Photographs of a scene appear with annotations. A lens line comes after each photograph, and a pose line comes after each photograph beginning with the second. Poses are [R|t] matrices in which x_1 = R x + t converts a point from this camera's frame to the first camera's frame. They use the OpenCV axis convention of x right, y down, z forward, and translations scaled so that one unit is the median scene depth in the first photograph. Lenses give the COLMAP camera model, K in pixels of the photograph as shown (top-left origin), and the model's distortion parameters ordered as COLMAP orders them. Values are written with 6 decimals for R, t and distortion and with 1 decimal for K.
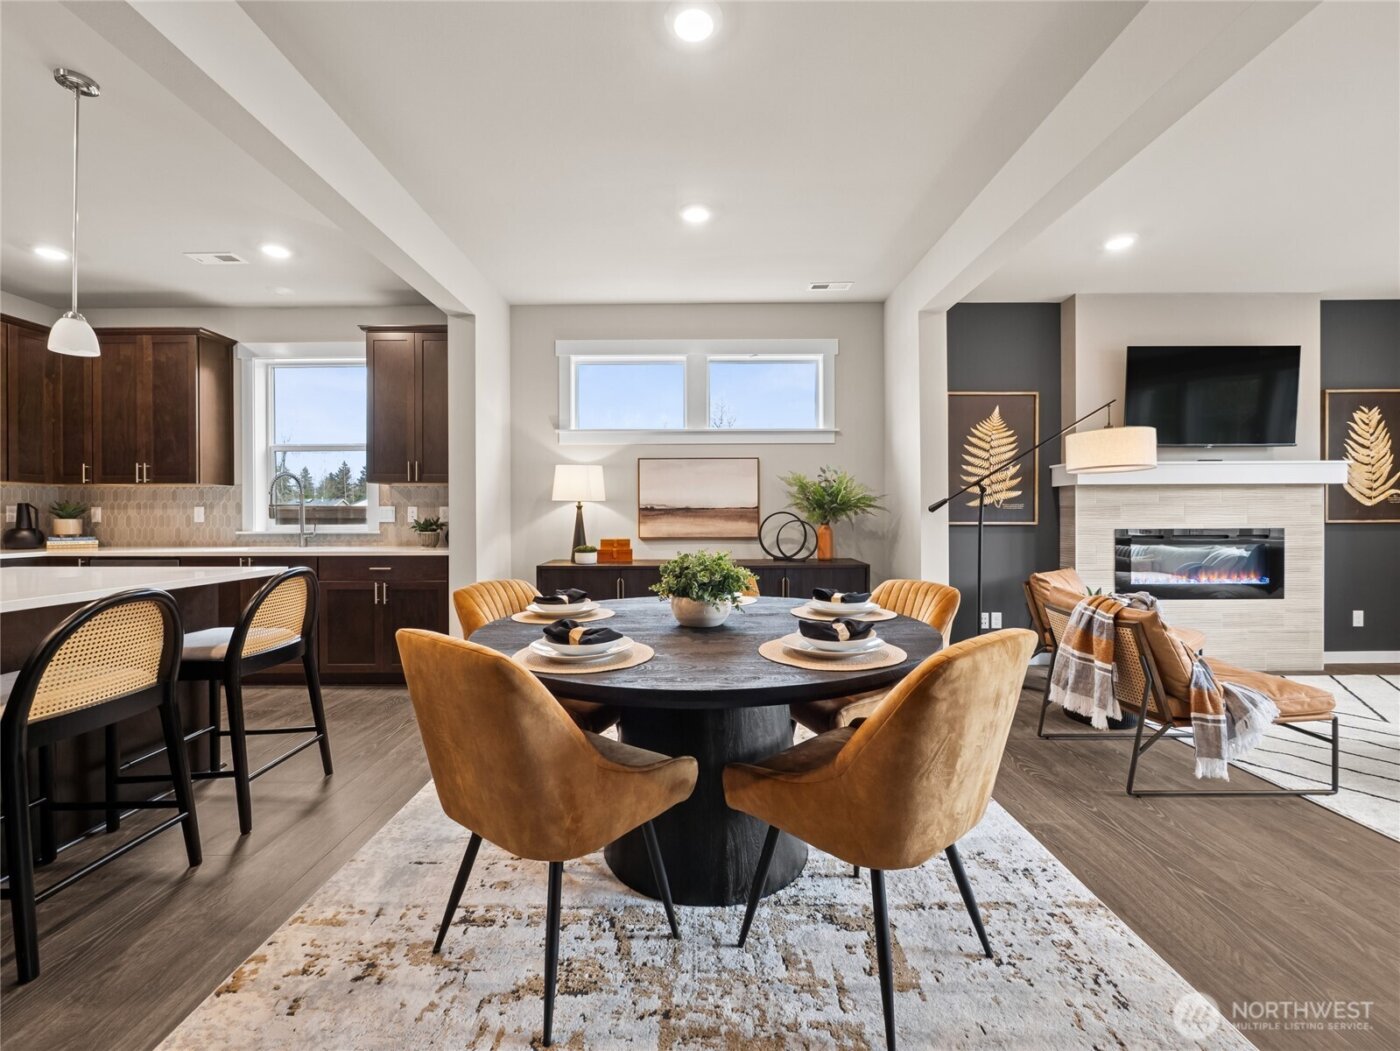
lens RADIAL K [[595.1, 0, 685.6], [0, 595.1, 519.1], [0, 0, 1]] dist [-0.003657, 0.000084]
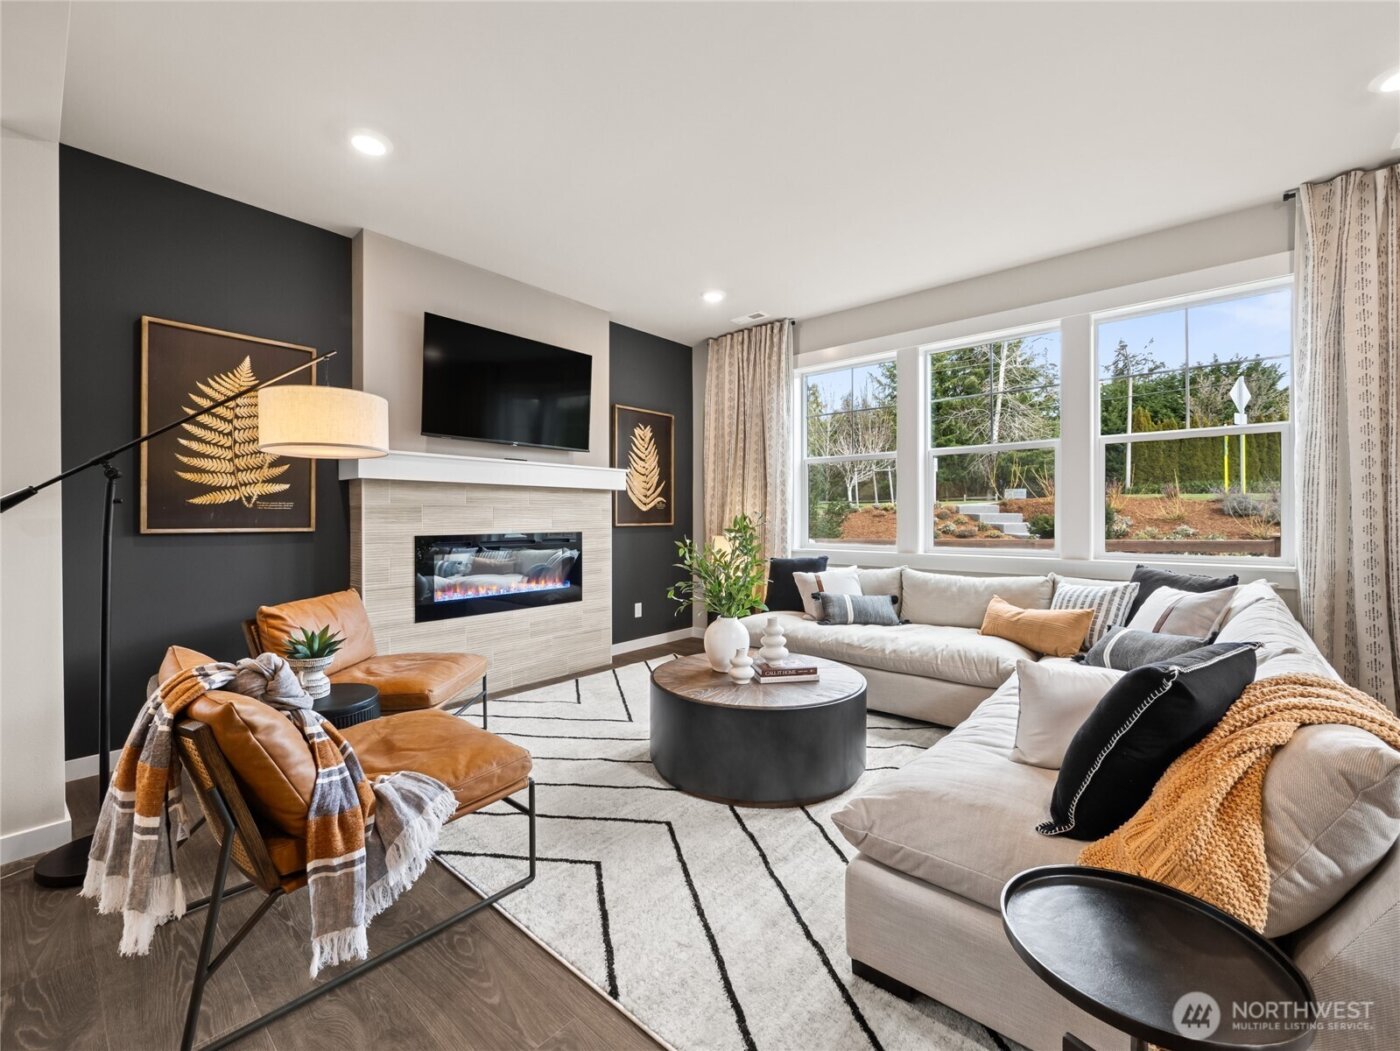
lens RADIAL K [[587.2, 0, 694.8], [0, 587.2, 518.4], [0, 0, 1]] dist [-0.004635, 0.000148]
pose [[0.652491, 0.002380, 0.757793, 0.365166], [0.001386, 0.999990, -0.004335, -0.002967], [-0.757795, 0.003879, 0.652481, 0.188092]]
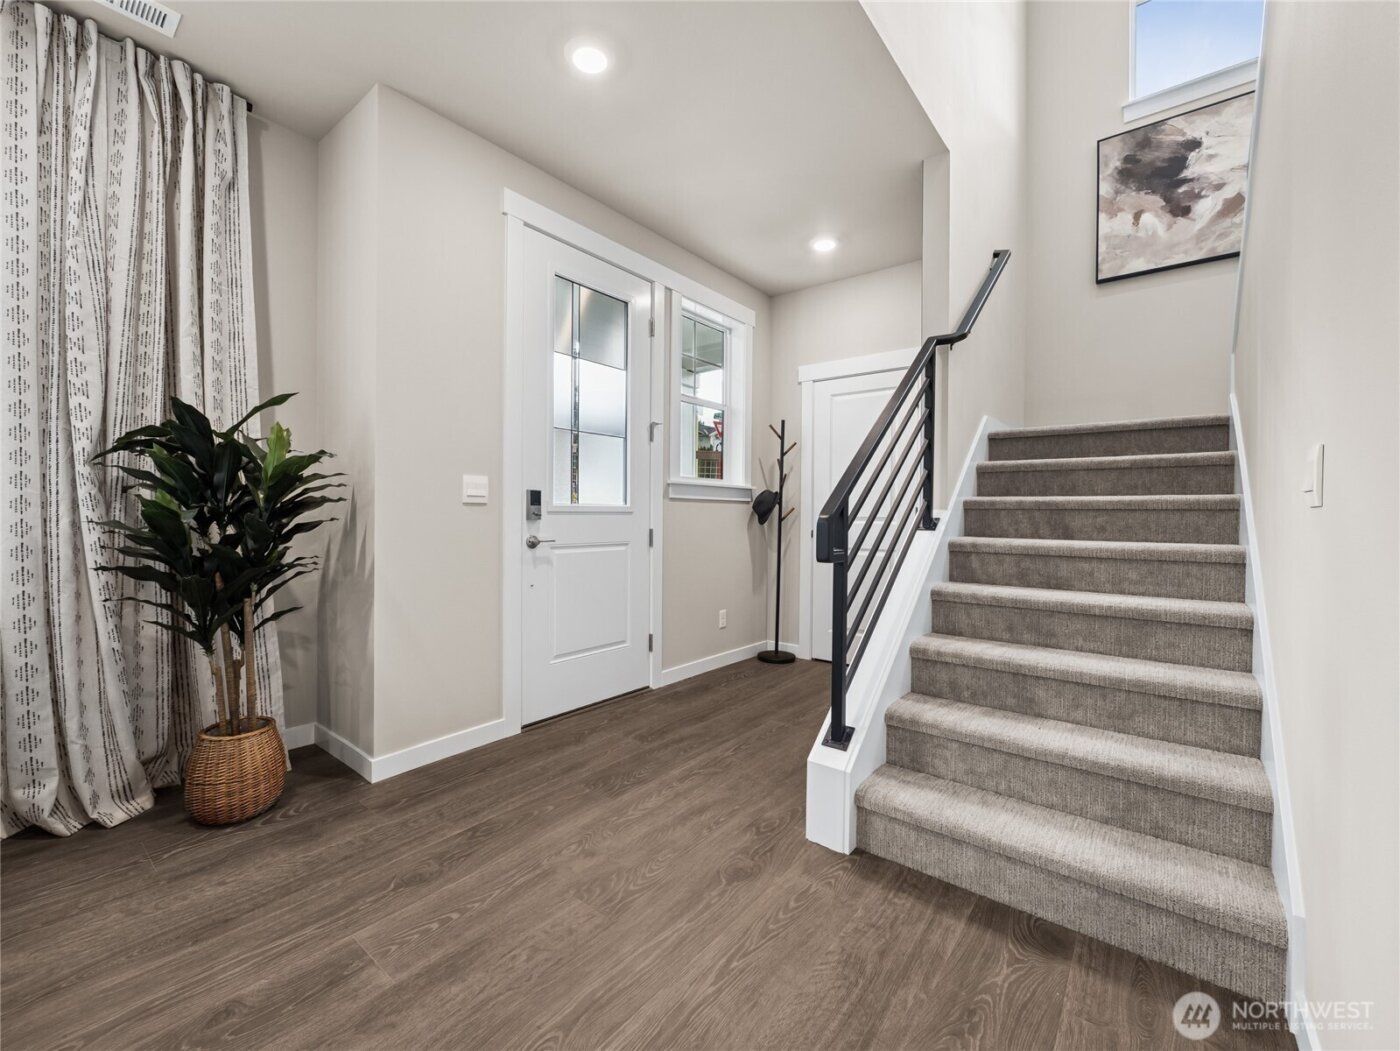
lens RADIAL K [[595.1, 0, 685.6], [0, 595.1, 519.1], [0, 0, 1]] dist [-0.003657, 0.000084]
pose [[-0.781317, -0.008925, 0.624071, 0.634078], [-0.005587, 0.999958, 0.007306, 0.011784], [-0.624110, 0.002222, -0.781334, 0.086596]]
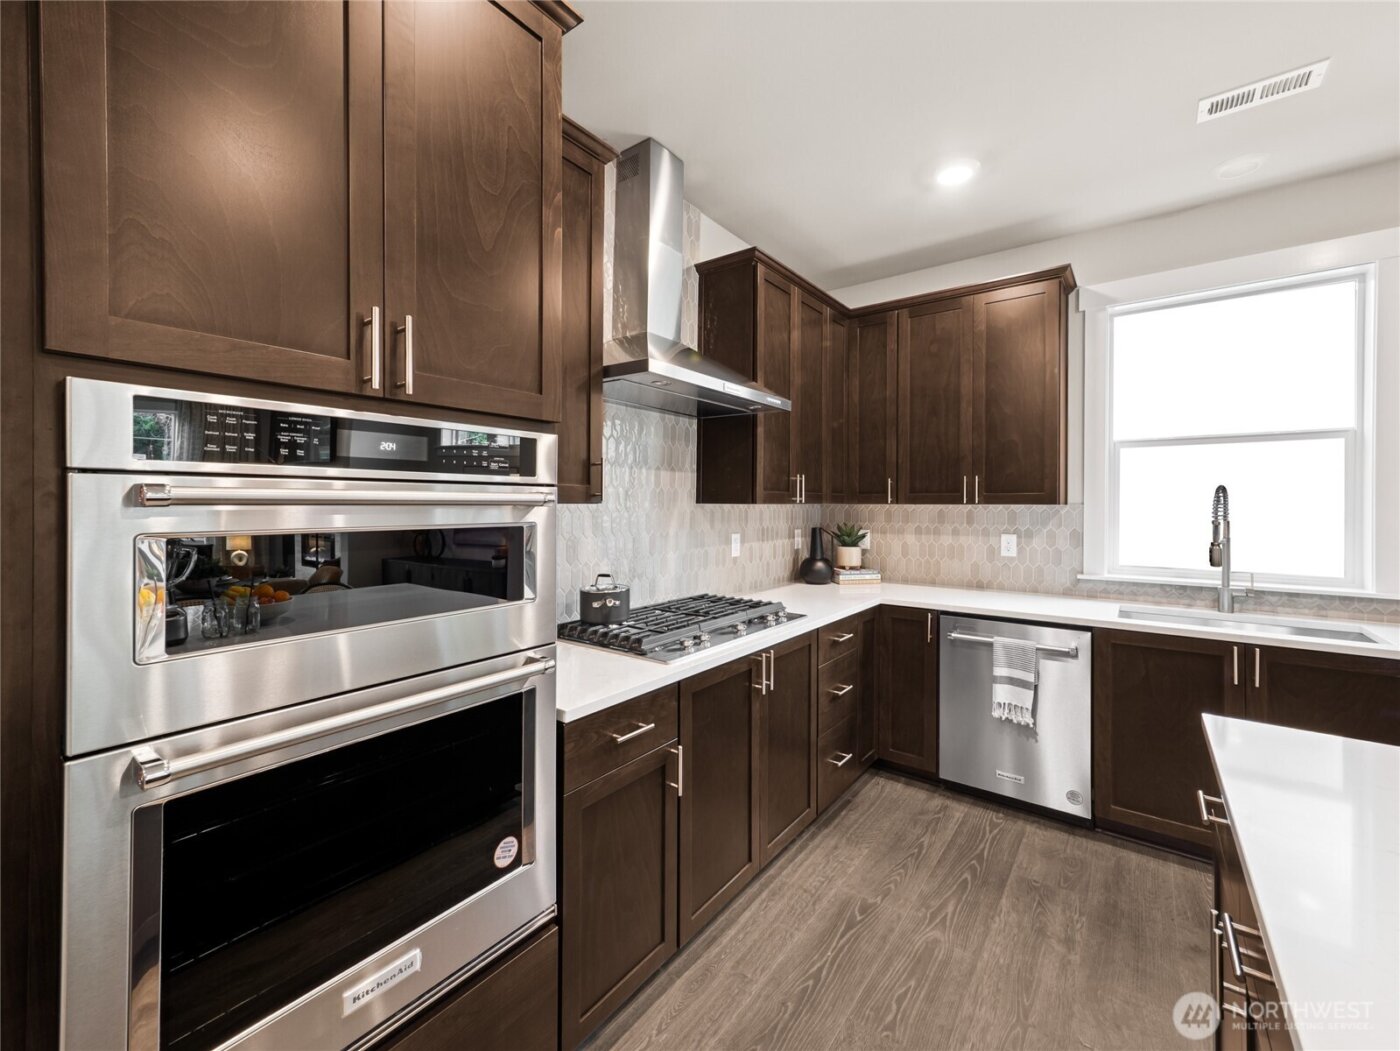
lens RADIAL K [[612.2, 0, 690.5], [0, 612.2, 504.6], [0, 0, 1]] dist [0.015992, 0.000707]
pose [[0.797589, 0.005796, -0.603174, -0.719542], [-0.006991, 0.999975, 0.000364, -0.056409], [0.603161, 0.003926, 0.797610, 0.206710]]
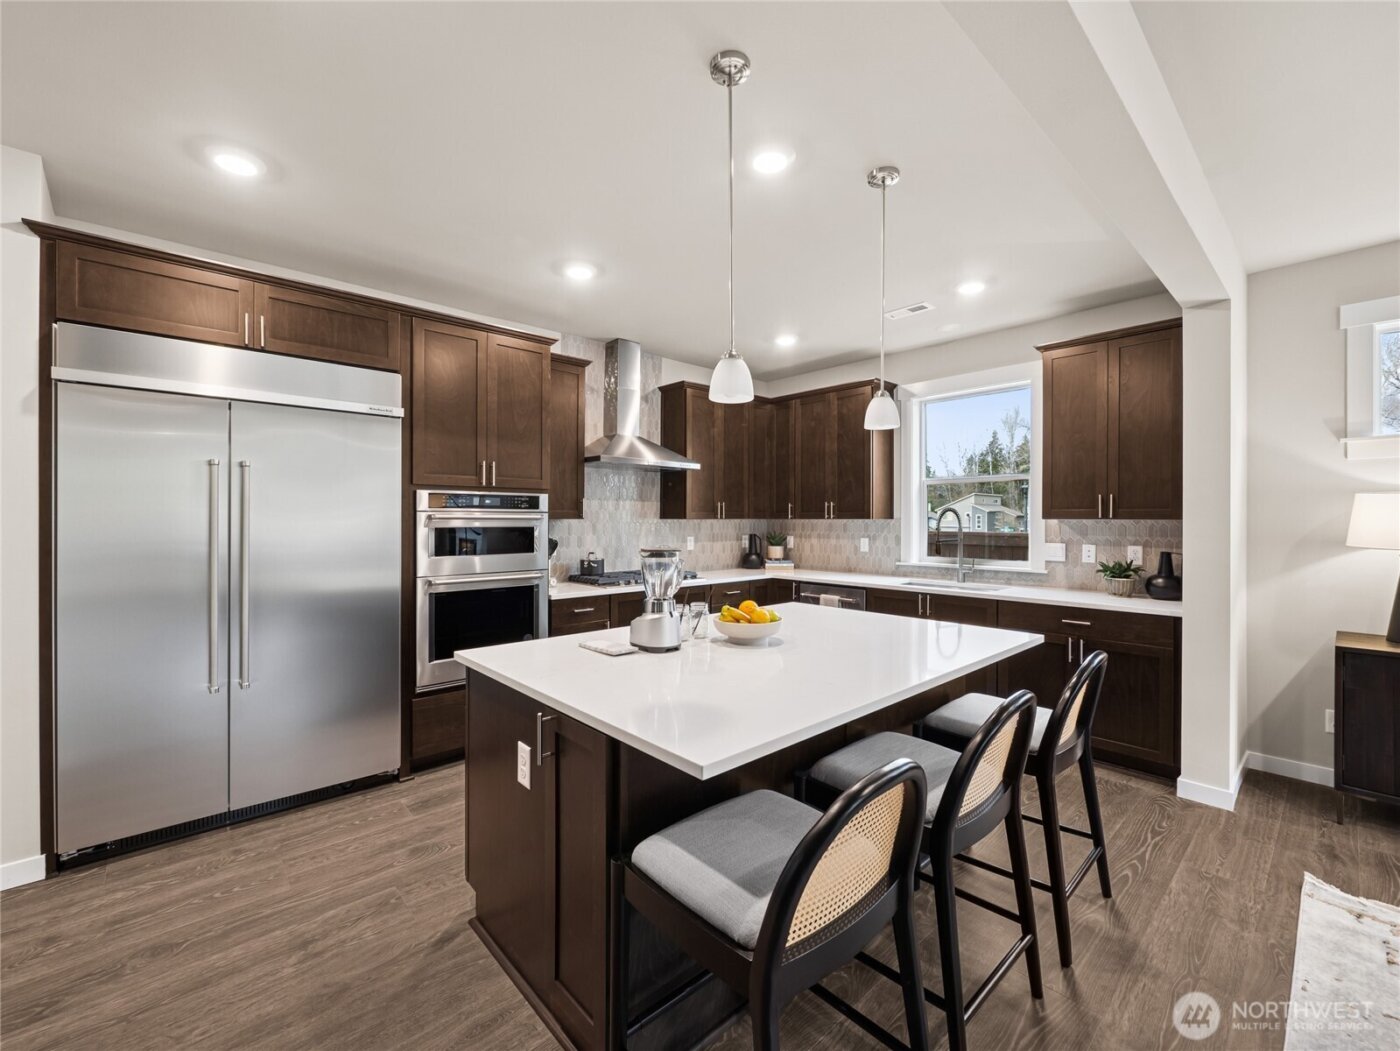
lens RADIAL K [[587.2, 0, 694.8], [0, 587.2, 518.4], [0, 0, 1]] dist [-0.004635, 0.000148]
pose [[0.680602, 0.002181, -0.732651, -0.239628], [-0.005156, 0.999985, -0.001813, -0.056736], [0.732636, 0.005011, 0.680603, 0.014242]]
